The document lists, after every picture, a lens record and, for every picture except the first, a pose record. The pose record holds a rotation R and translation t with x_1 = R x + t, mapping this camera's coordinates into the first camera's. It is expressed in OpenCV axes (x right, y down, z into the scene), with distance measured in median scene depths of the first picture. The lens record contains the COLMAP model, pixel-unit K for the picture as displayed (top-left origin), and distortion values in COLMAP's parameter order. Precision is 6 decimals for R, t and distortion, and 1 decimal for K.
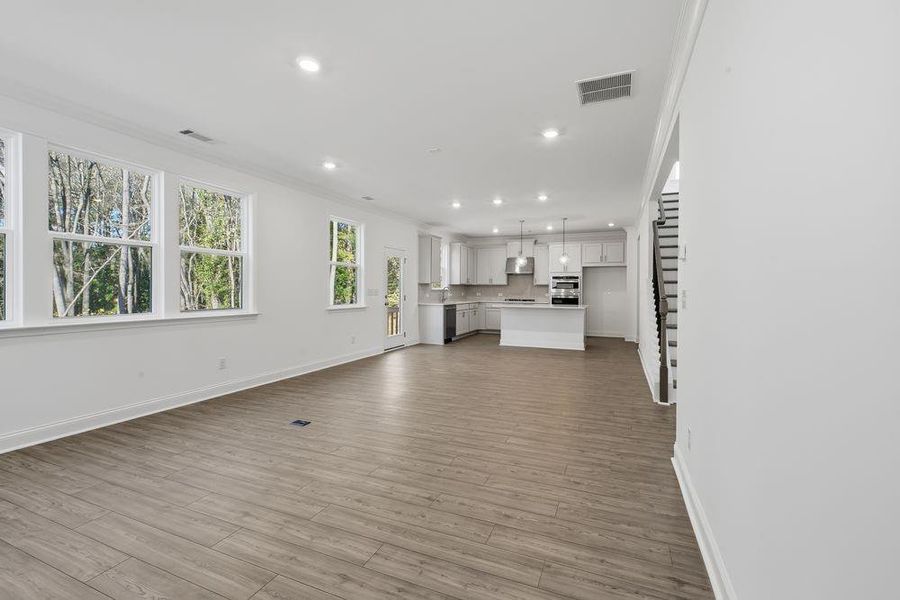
lens RADIAL K [[395.1, 0, 453.0], [0, 395.1, 287.3], [0, 0, 1]] dist [0.001335, 0.000250]
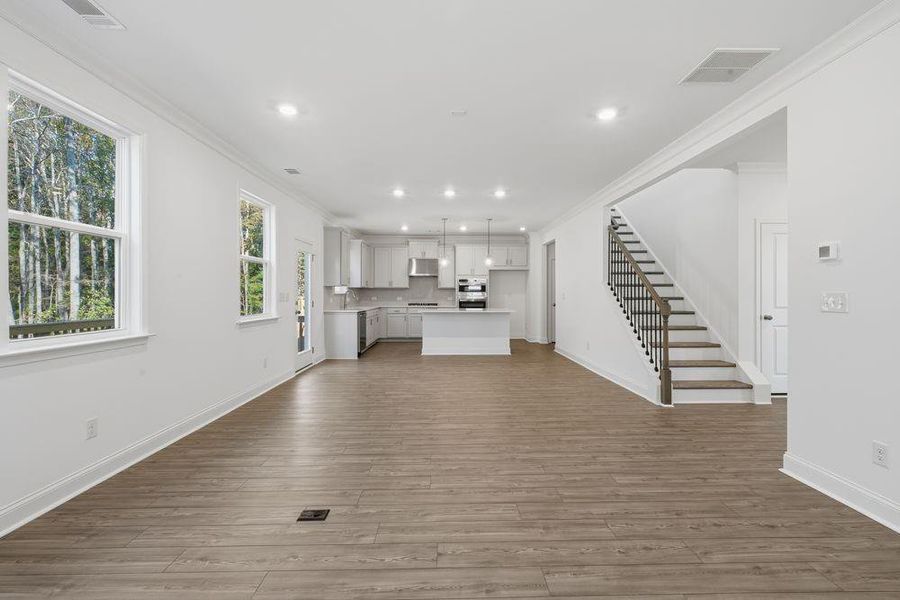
lens RADIAL K [[395.1, 0, 453.0], [0, 395.1, 287.3], [0, 0, 1]] dist [0.001335, 0.000250]
pose [[0.912167, 0.000721, 0.409818, -0.185336], [0.002855, 0.999963, -0.008114, -0.000146], [-0.409809, 0.008571, 0.912131, 0.150297]]
